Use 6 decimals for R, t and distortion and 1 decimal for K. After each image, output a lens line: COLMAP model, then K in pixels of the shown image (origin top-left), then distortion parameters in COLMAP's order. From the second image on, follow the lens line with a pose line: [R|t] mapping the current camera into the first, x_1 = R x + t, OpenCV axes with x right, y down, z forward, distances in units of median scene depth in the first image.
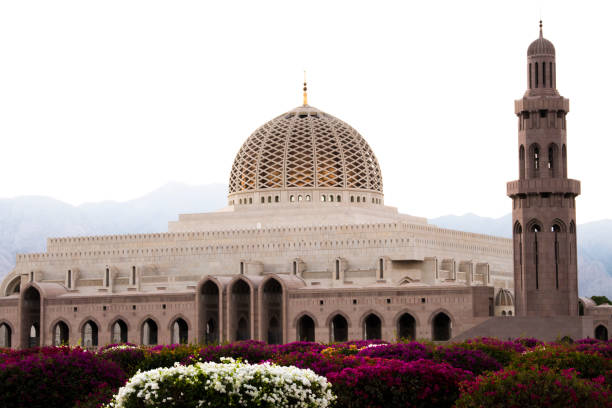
lens RADIAL K [[2860.6, 0, 307.6], [0, 2860.6, 201.9], [0, 0, 1]] dist [1.747550, 0.000000]
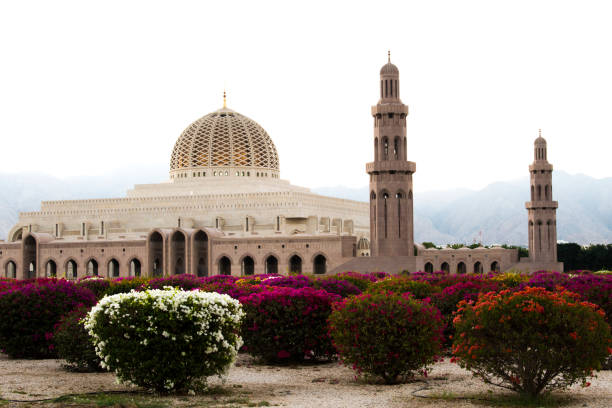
lens RADIAL K [[2860.6, 0, 330.4], [0, 2860.6, 183.5], [0, 0, 1]] dist [1.747550, 0.000000]
pose [[0.998071, 0.005139, 0.061872, -0.036356], [-0.005856, 0.999918, 0.011416, -0.012931], [-0.061809, -0.011757, 0.998019, -0.416356]]
